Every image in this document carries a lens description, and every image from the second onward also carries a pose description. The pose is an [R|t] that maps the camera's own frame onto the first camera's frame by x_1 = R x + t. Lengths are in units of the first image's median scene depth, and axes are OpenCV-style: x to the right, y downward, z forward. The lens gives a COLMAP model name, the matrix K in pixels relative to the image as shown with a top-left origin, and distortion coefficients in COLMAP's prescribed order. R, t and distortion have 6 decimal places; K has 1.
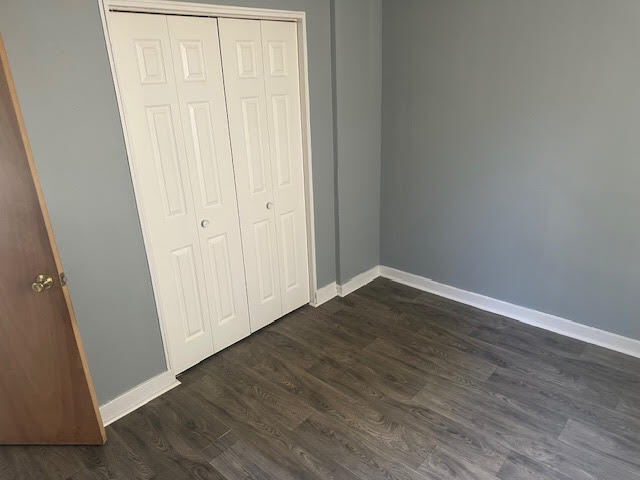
lens RADIAL K [[458.1, 0, 318.1], [0, 458.1, 238.5], [0, 0, 1]] dist [-0.022236, -0.004130]
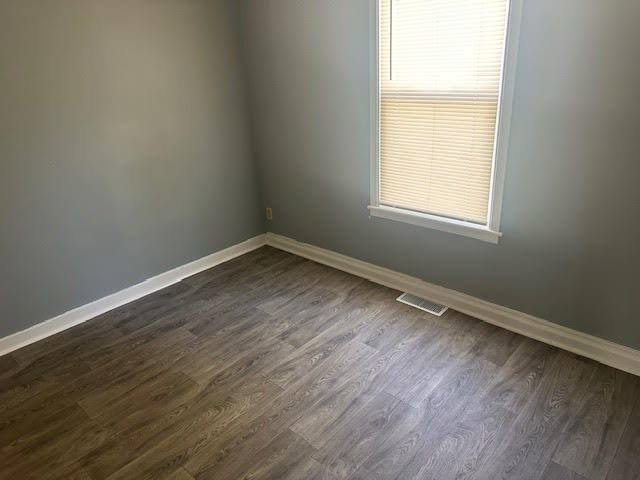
lens RADIAL K [[419.5, 0, 317.8], [0, 419.5, 238.1], [0, 0, 1]] dist [-0.007633, -0.010304]
pose [[0.003483, -0.364787, 0.931085, -0.528533], [0.370815, 0.865180, 0.337579, -0.148686], [-0.928700, 0.344085, 0.138282, 0.477188]]
